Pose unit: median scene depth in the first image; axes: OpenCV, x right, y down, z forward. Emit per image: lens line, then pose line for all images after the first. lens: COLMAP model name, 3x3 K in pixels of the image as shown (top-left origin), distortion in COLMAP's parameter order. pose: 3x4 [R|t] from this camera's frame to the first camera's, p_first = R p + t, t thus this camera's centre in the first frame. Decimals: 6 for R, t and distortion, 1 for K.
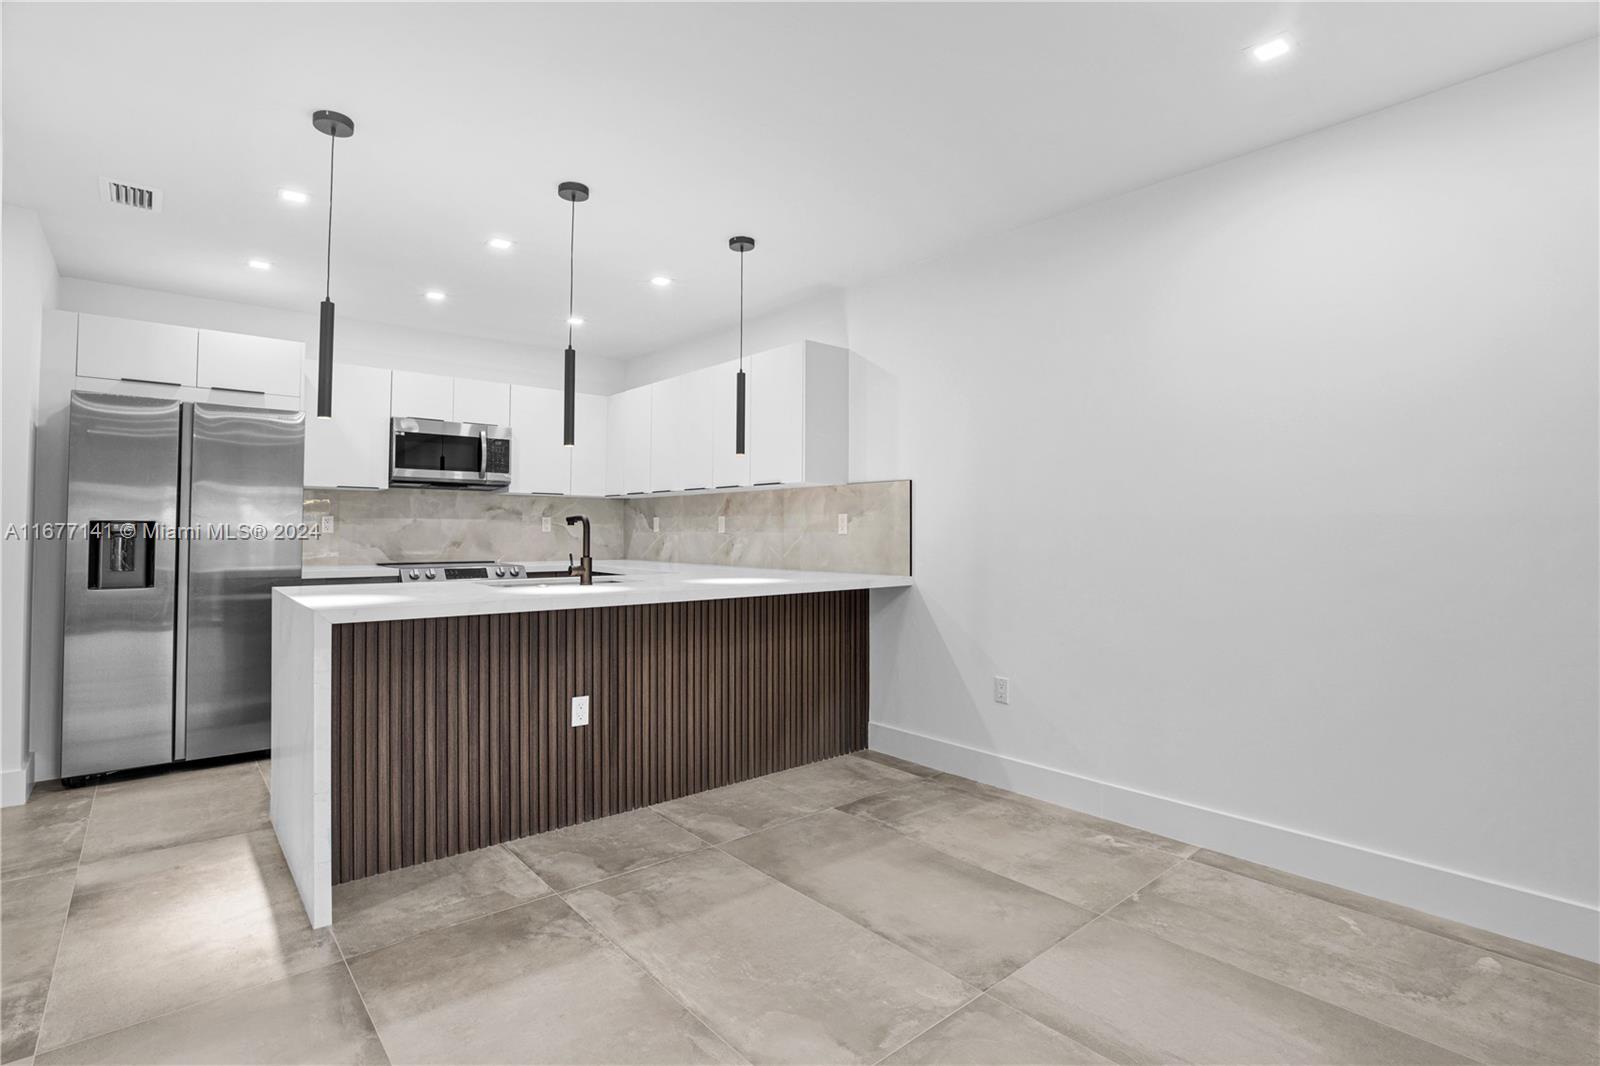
lens RADIAL K [[755.8, 0, 813.5], [0, 755.8, 510.5], [0, 0, 1]] dist [-0.046593, 0.013100]
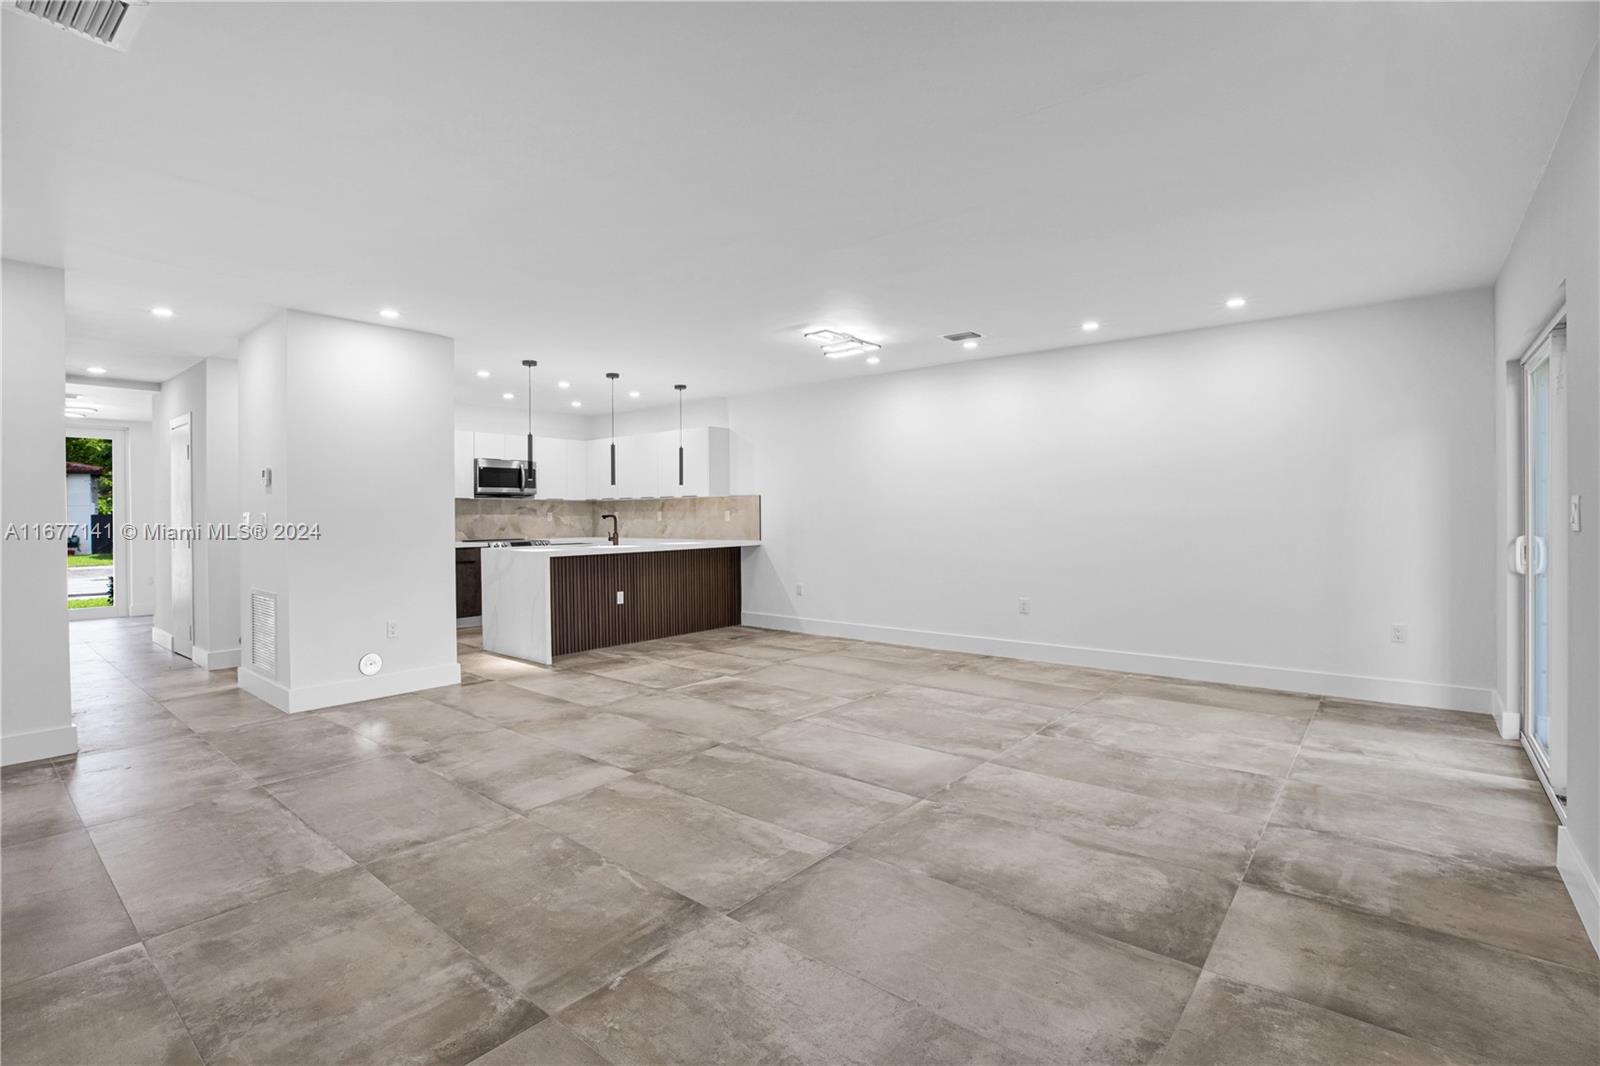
lens RADIAL K [[755.8, 0, 791.8], [0, 755.8, 527.0], [0, 0, 1]] dist [-0.046593, 0.013100]
pose [[0.990683, -0.012622, 0.135602, -0.061538], [0.006402, 0.998911, 0.046206, -0.042086], [-0.136038, -0.044907, 0.989685, -0.957289]]
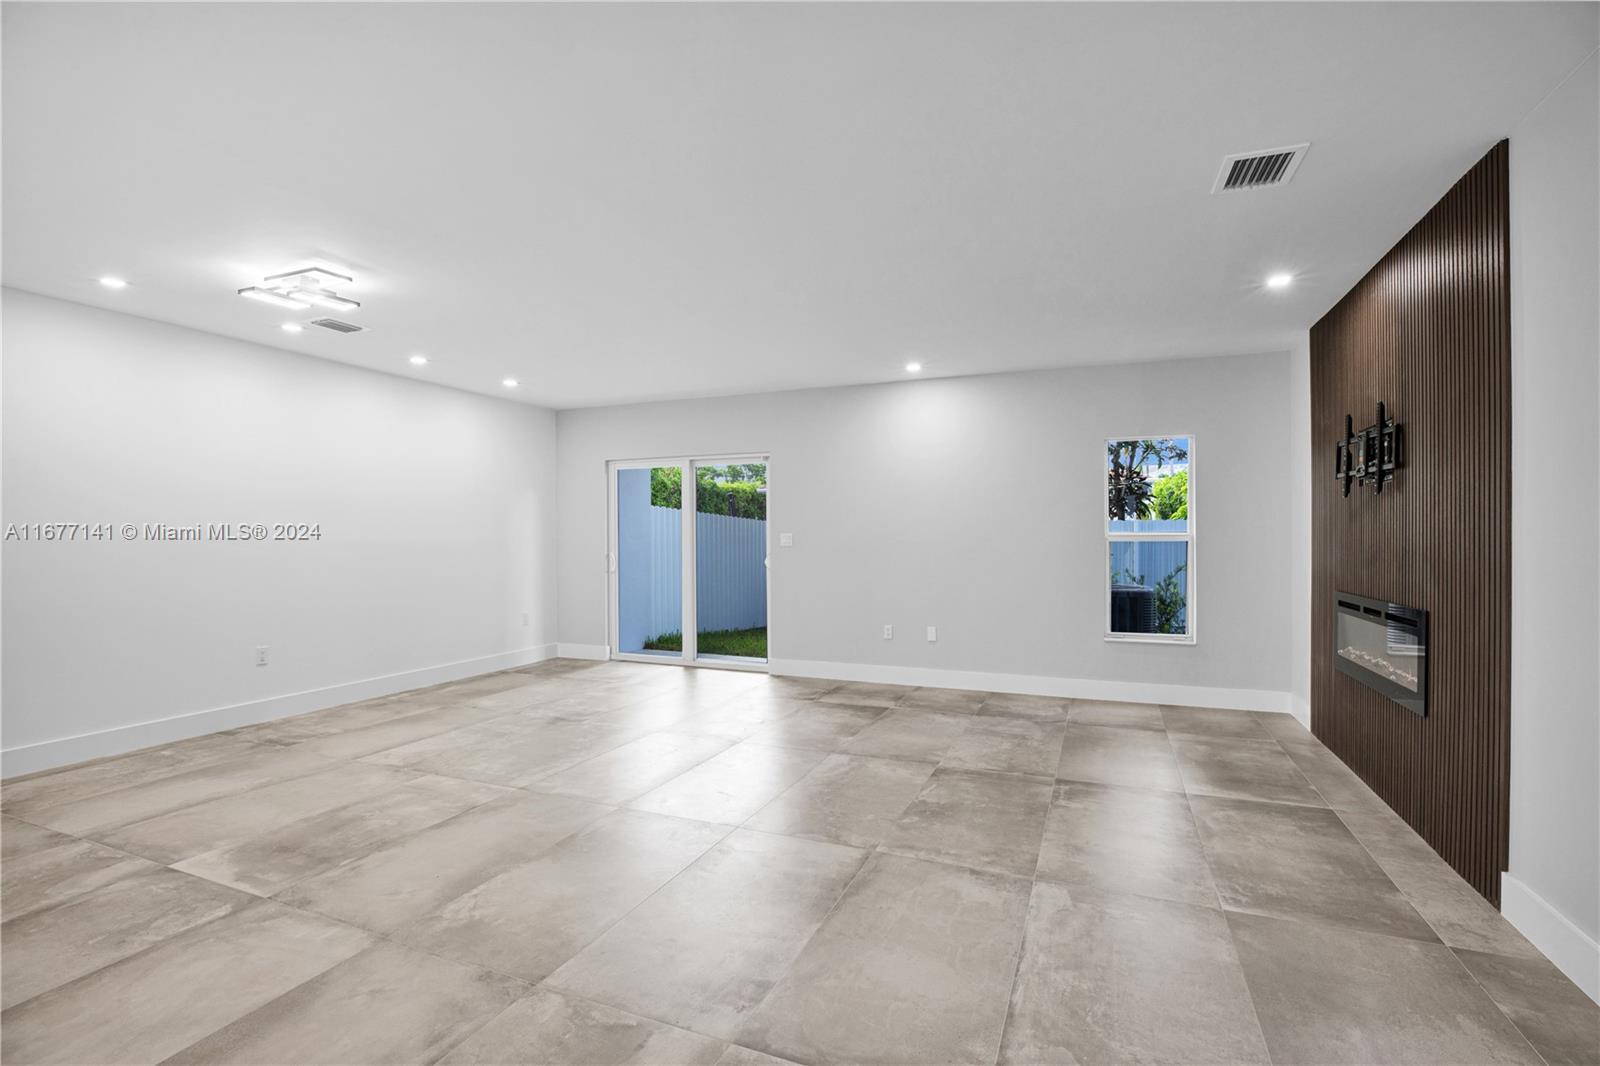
lens RADIAL K [[755.8, 0, 802.5], [0, 755.8, 539.0], [0, 0, 1]] dist [-0.046593, 0.013100]
pose [[-0.444530, -0.003383, 0.895758, -0.802616], [-0.024323, 0.999670, -0.008295, -0.013664], [-0.895434, -0.025475, -0.444465, 0.133099]]
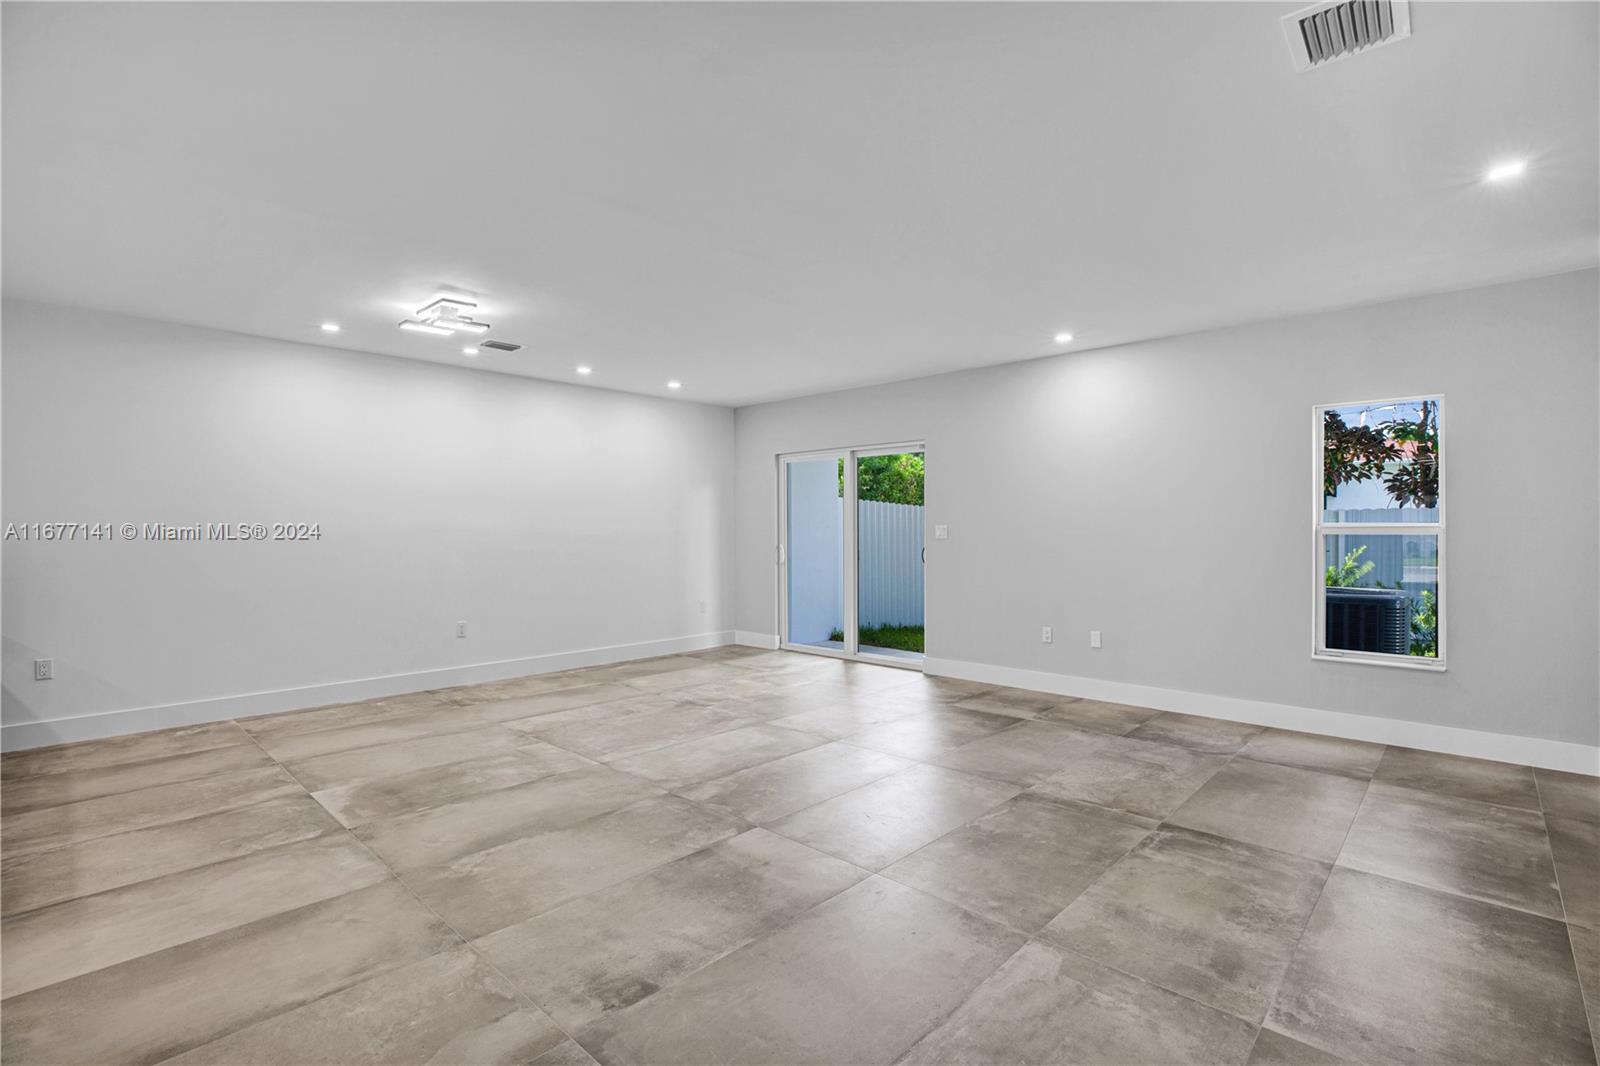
lens RADIAL K [[755.8, 0, 789.2], [0, 755.8, 548.5], [0, 0, 1]] dist [-0.046593, 0.013100]
pose [[-0.085772, -0.026717, 0.995956, -0.829292], [-0.025757, 0.999366, 0.024590, -0.020911], [-0.995982, -0.023543, -0.086406, -0.102251]]
